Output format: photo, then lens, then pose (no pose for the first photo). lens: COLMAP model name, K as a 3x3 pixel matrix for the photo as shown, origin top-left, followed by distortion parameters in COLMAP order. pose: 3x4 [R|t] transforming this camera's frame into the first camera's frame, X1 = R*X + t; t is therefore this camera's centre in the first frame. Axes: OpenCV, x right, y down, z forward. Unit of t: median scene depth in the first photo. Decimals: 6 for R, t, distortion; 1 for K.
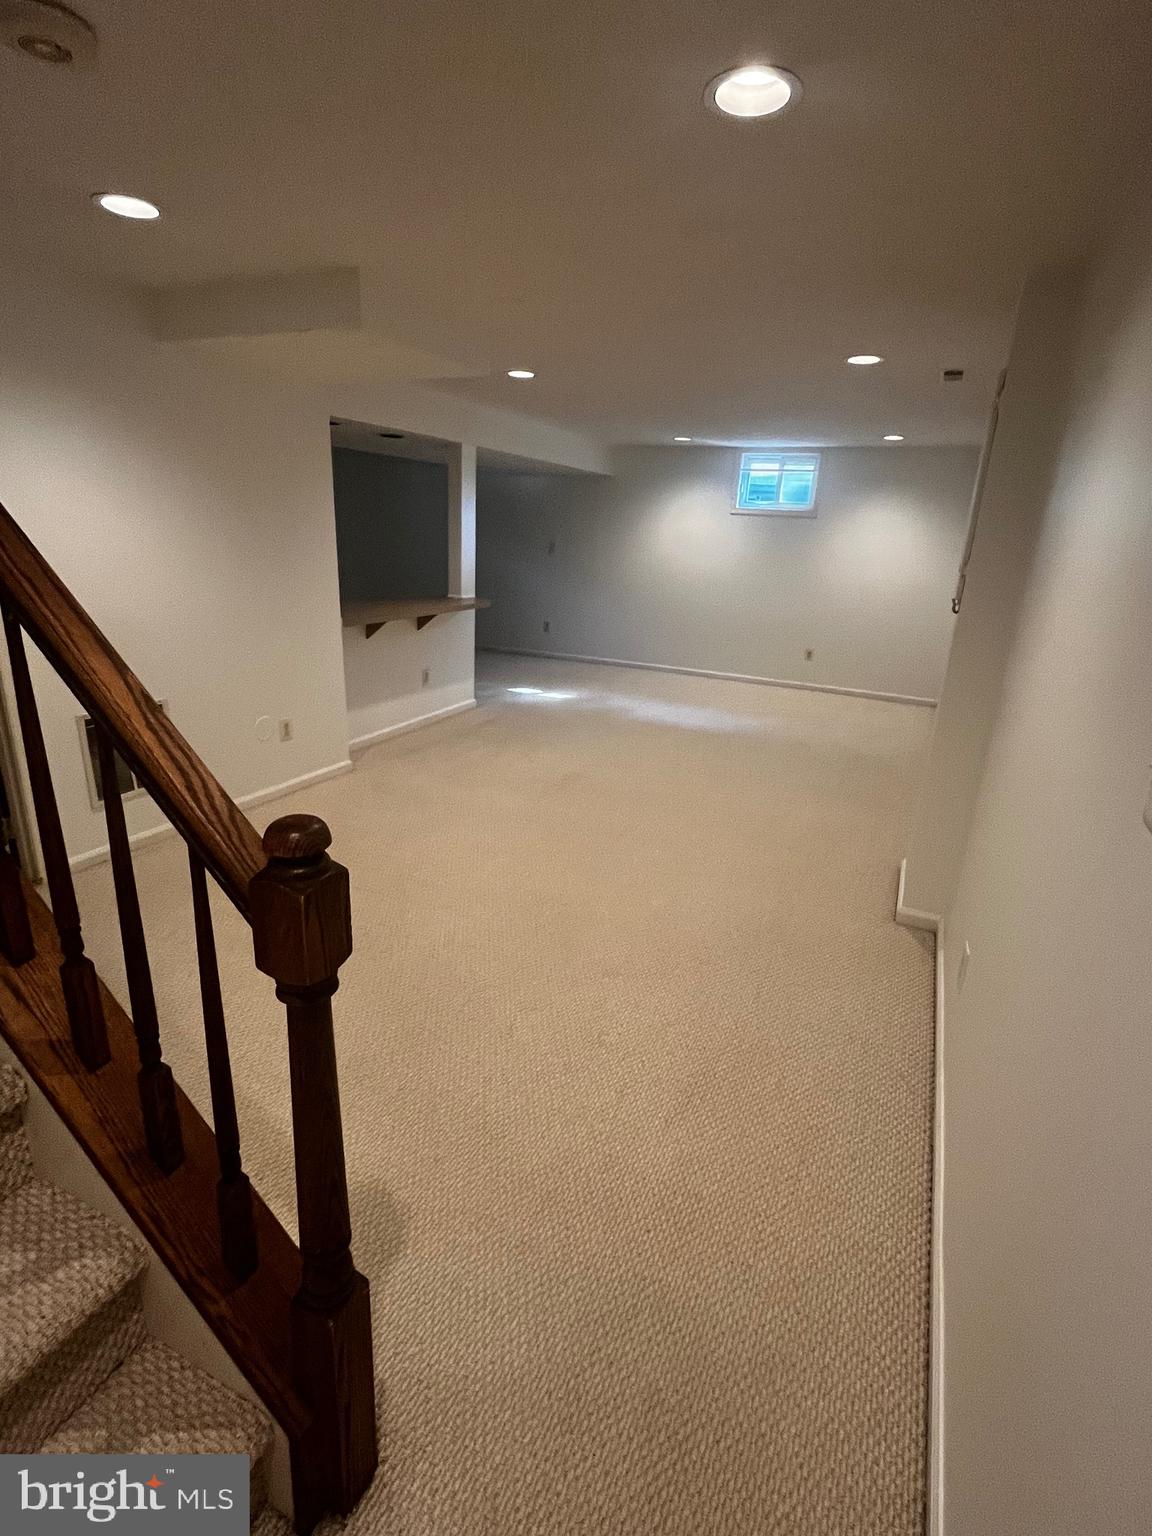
lens RADIAL K [[748.0, 0, 575.9], [0, 748.0, 769.1], [0, 0, 1]] dist [-0.006756, -0.000461]
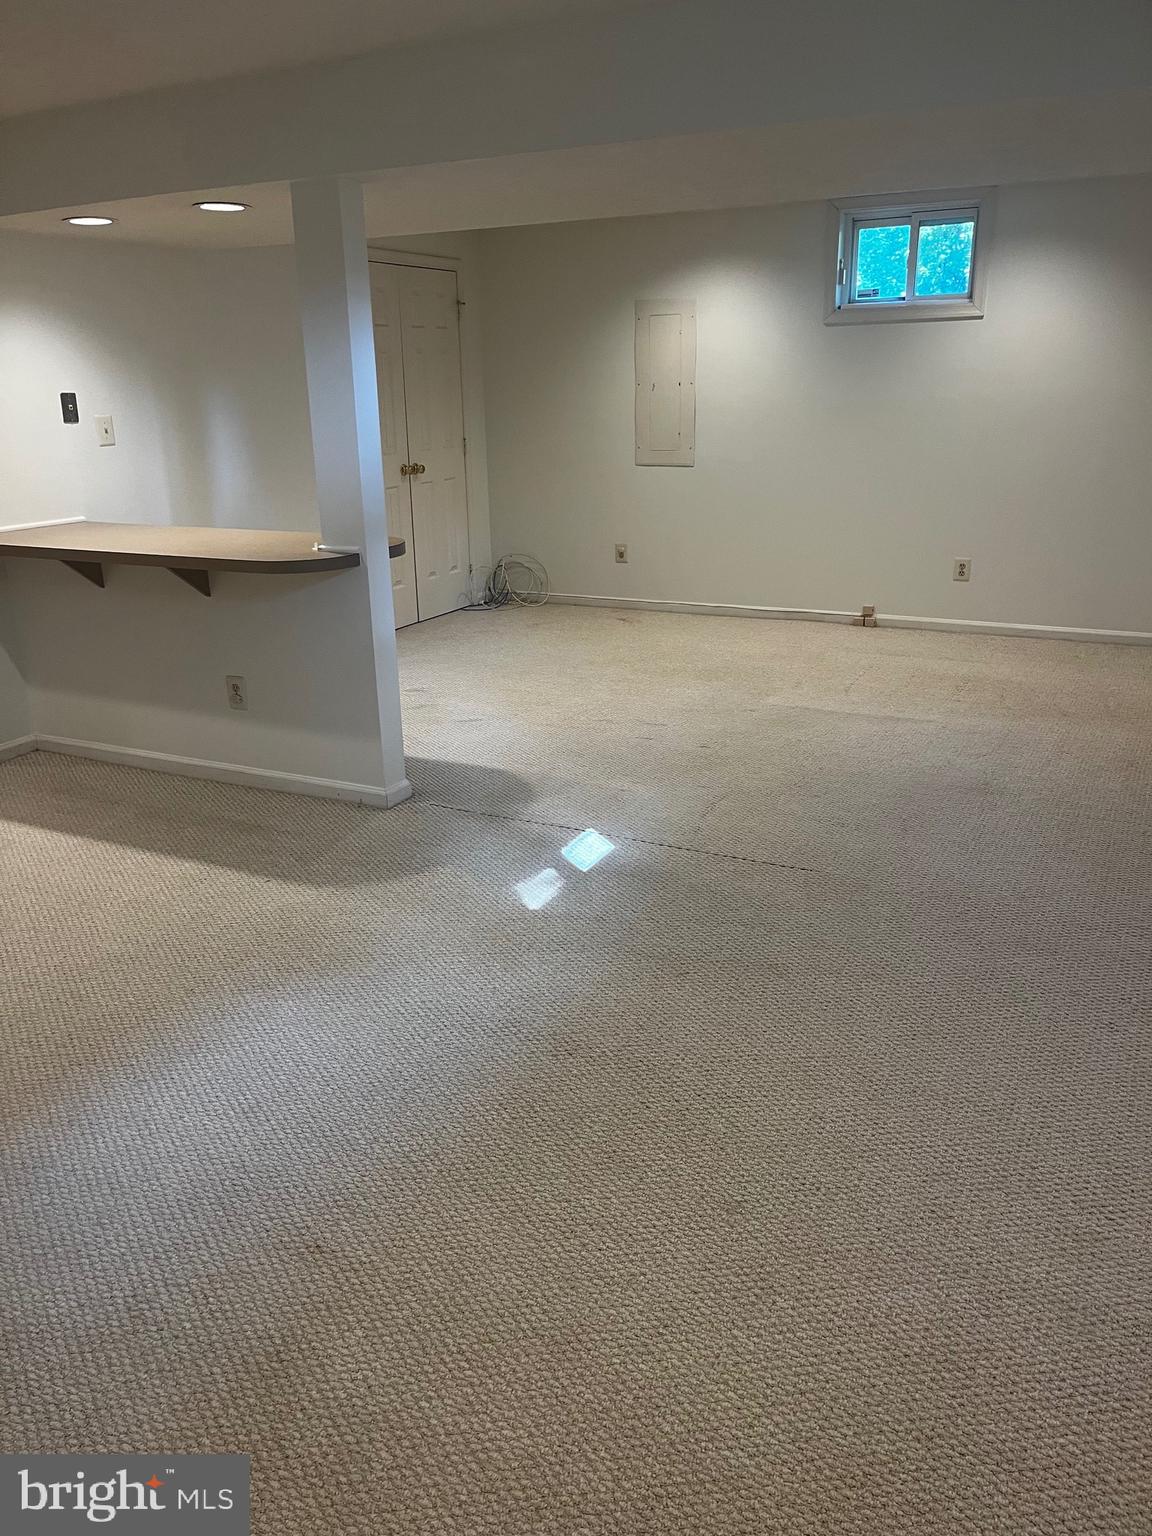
lens RADIAL K [[1165.5, 0, 575.4], [0, 1165.5, 768.1], [0, 0, 1]] dist [0.060998, -0.079385]
pose [[-0.043760, 0.273011, -0.961015, 0.610464], [-0.287144, 0.917910, 0.273841, -0.391204], [0.956887, 0.287933, 0.038226, 1.320580]]
